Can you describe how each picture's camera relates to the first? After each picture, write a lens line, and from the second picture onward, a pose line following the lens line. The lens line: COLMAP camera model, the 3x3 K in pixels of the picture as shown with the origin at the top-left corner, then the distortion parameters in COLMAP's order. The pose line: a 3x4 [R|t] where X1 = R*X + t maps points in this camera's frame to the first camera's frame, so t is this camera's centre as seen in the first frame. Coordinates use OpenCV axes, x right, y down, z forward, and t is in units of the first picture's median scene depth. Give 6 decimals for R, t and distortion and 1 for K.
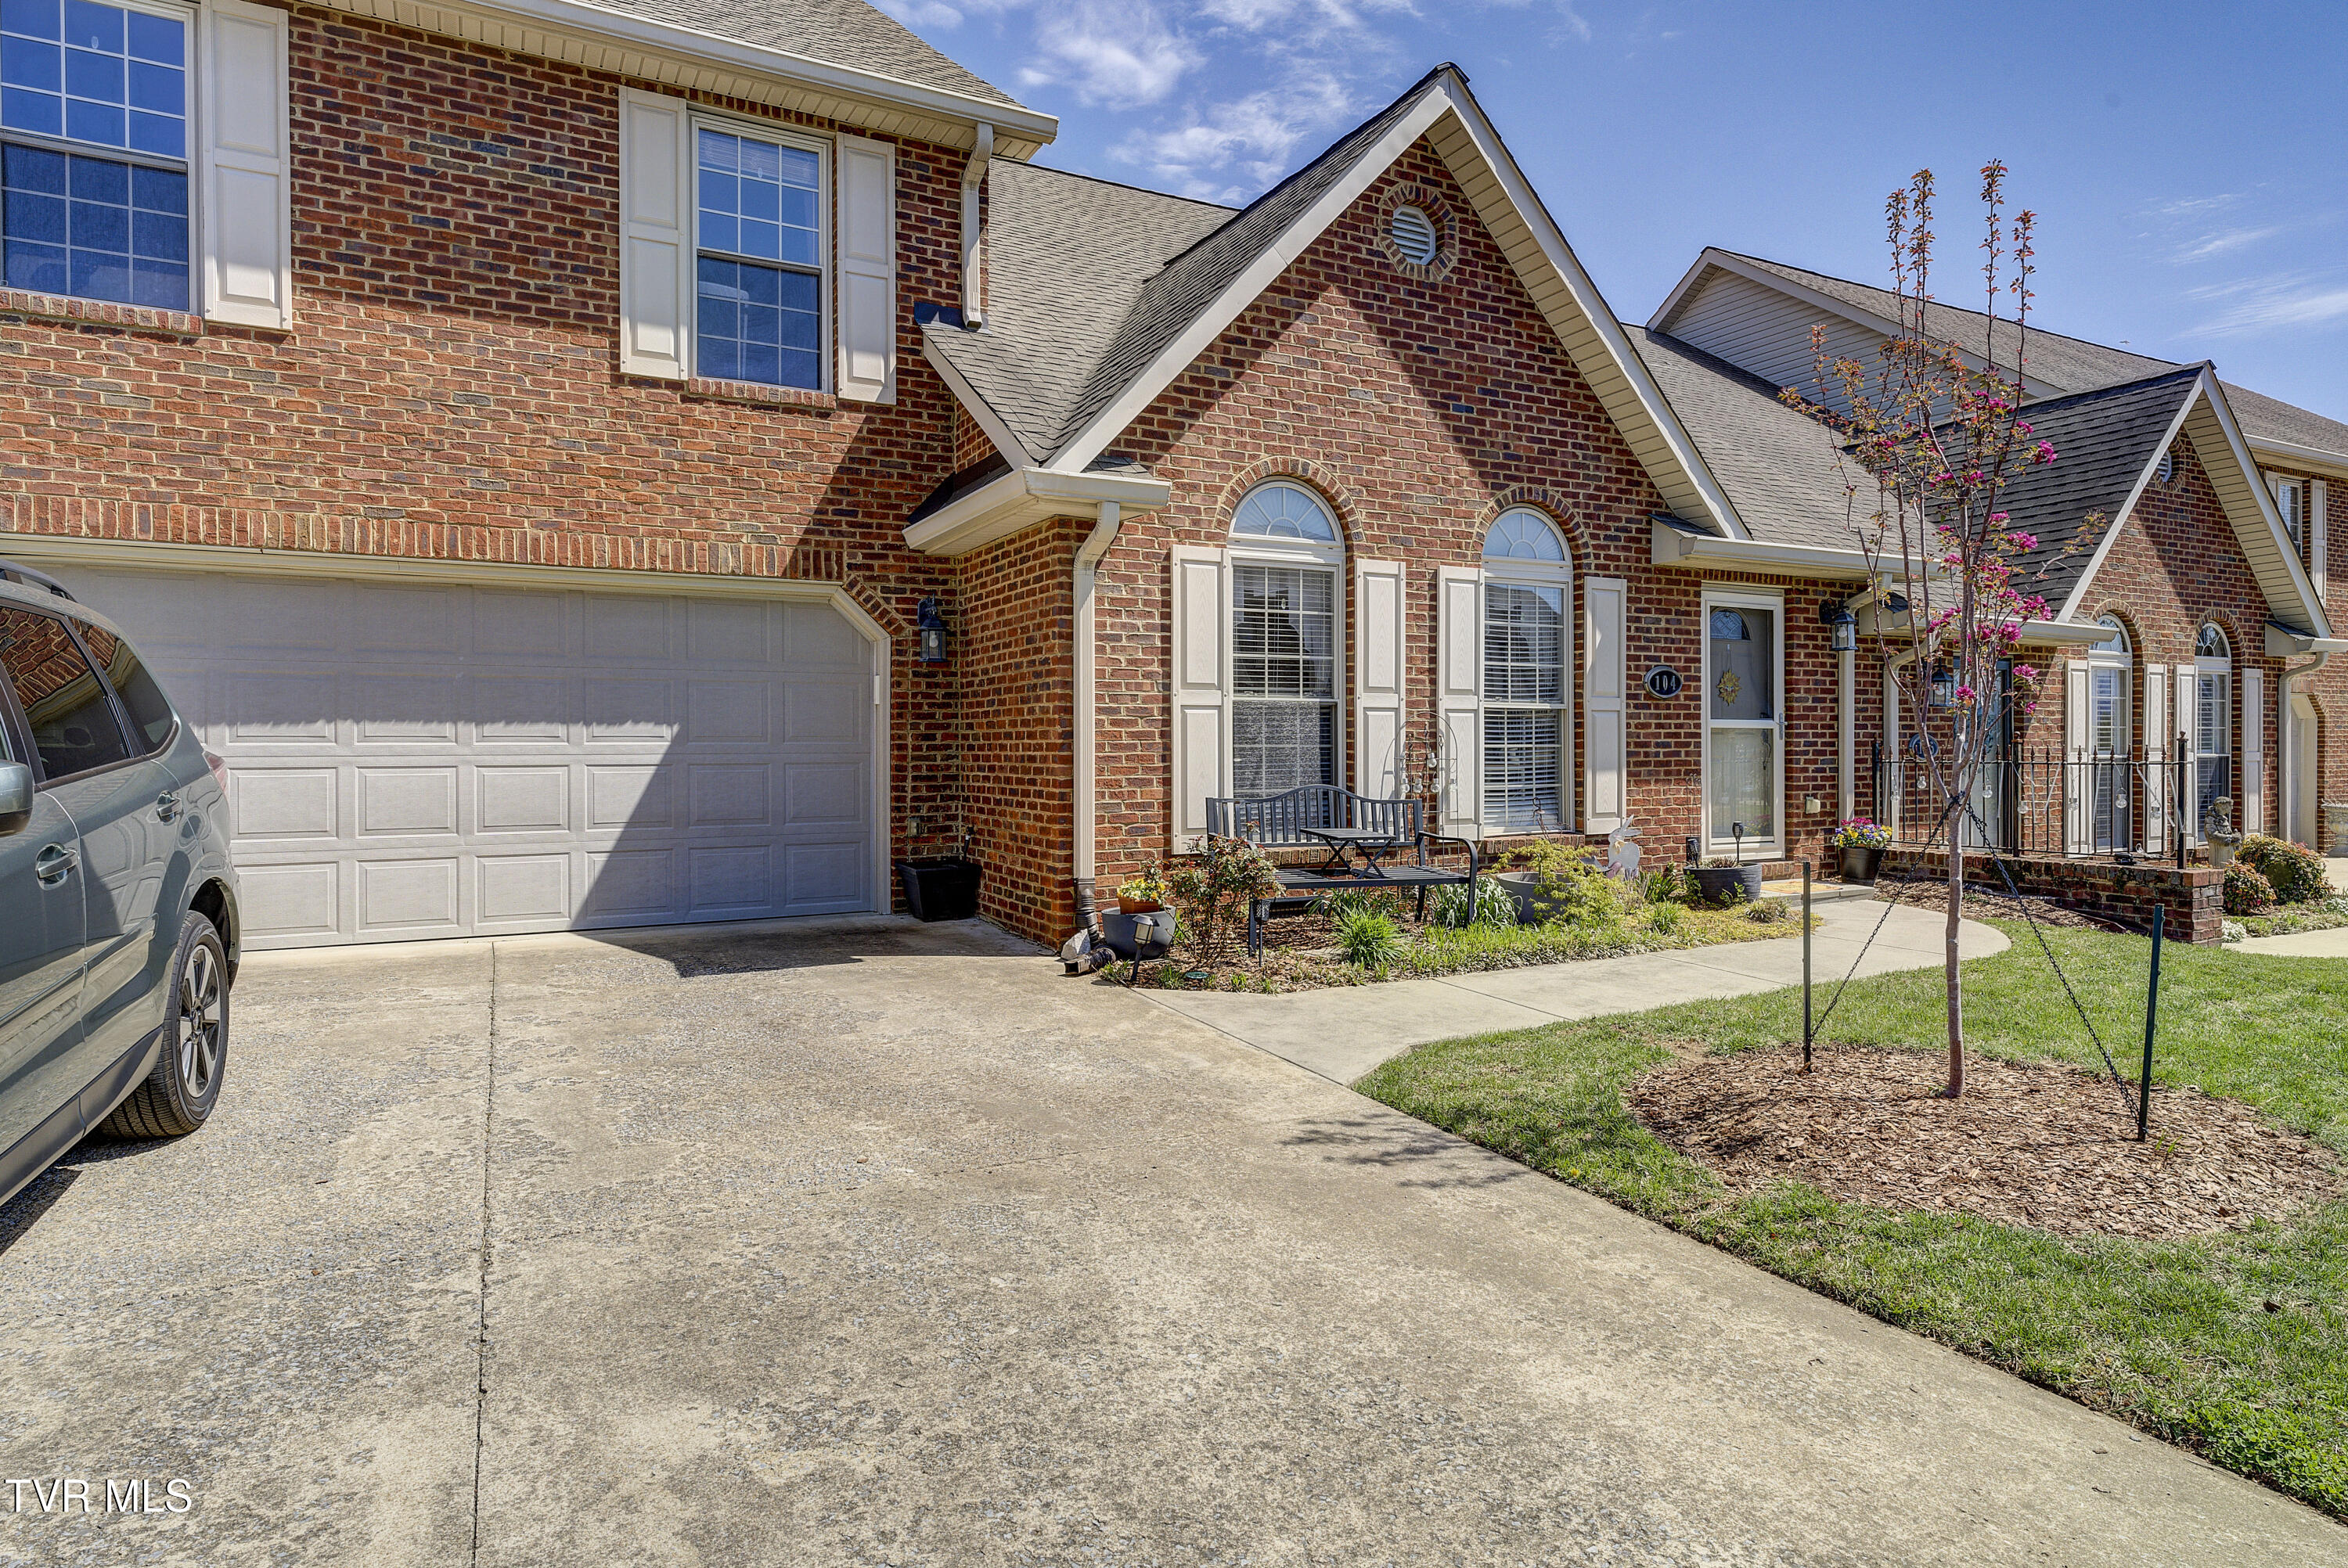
lens RADIAL K [[1325.7, 0, 1106.3], [0, 1325.7, 763.6], [0, 0, 1]] dist [-0.004787, 0.002910]
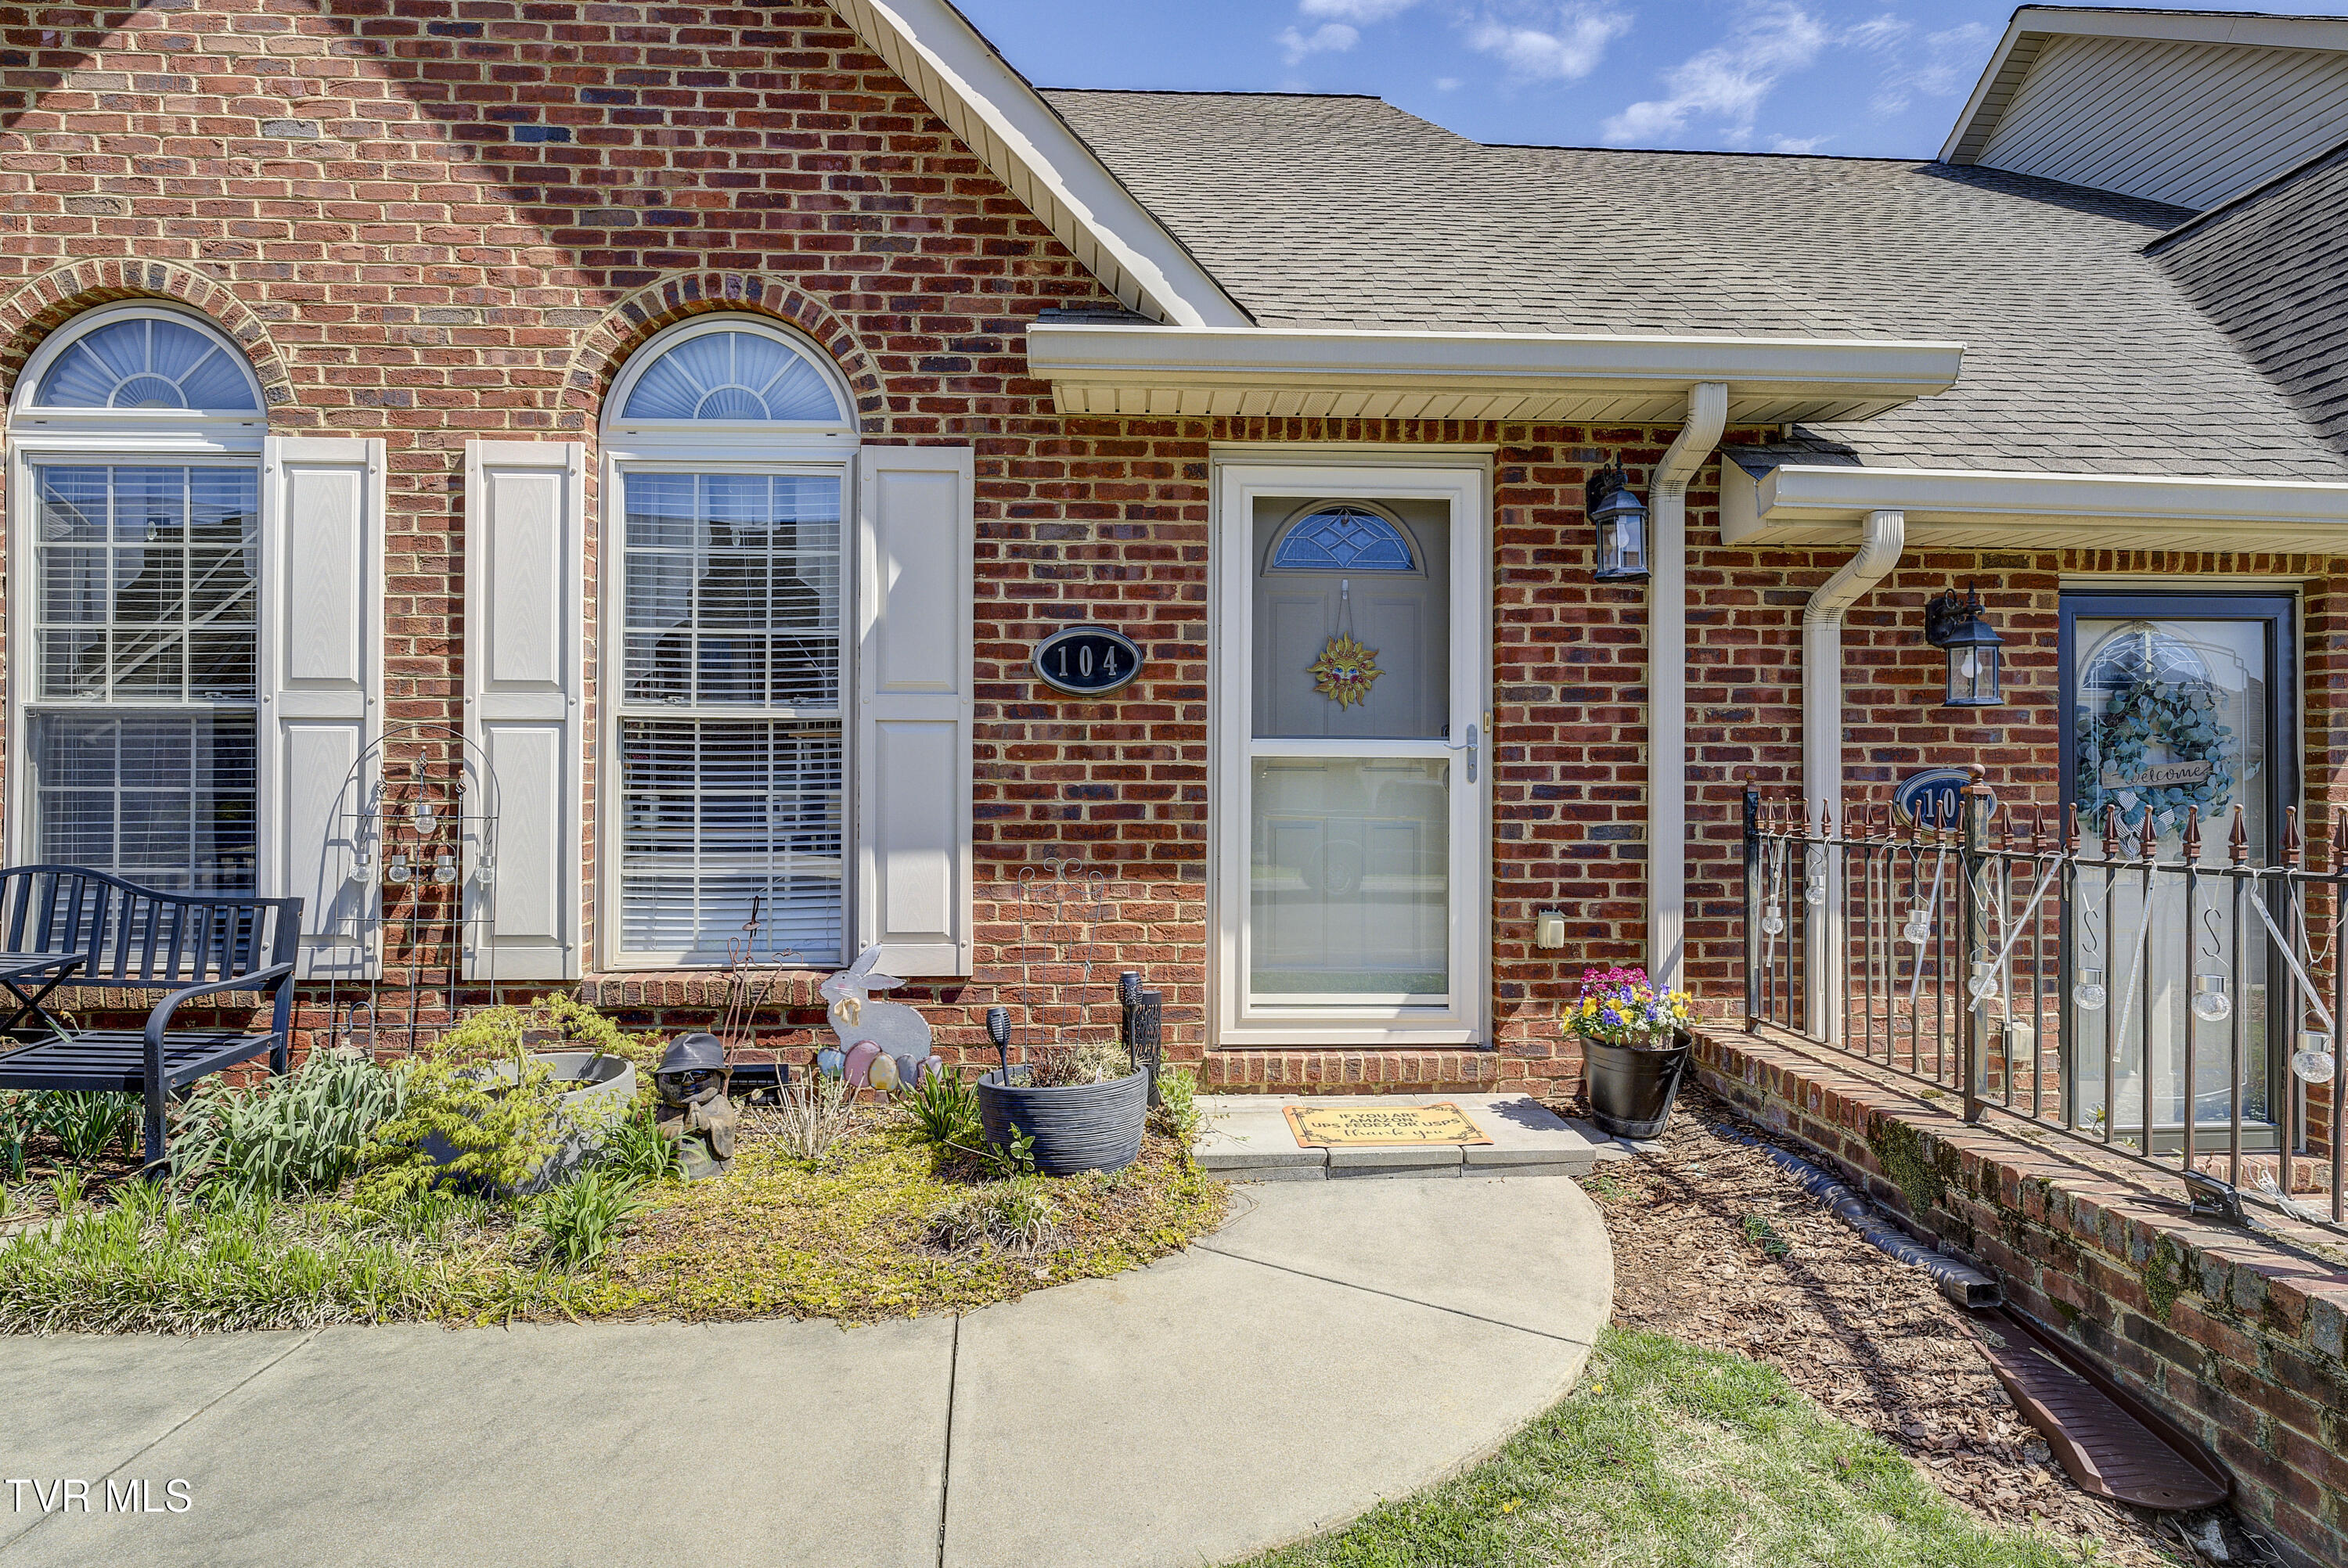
lens RADIAL K [[1217.6, 0, 1176.6], [0, 1217.6, 774.8], [0, 0, 1]] dist [-0.008063, 0.001715]
pose [[0.913310, 0.004991, -0.407235, 0.641113], [-0.011801, 0.999829, -0.014213, -0.015173], [0.407095, 0.017787, 0.913213, 0.631692]]
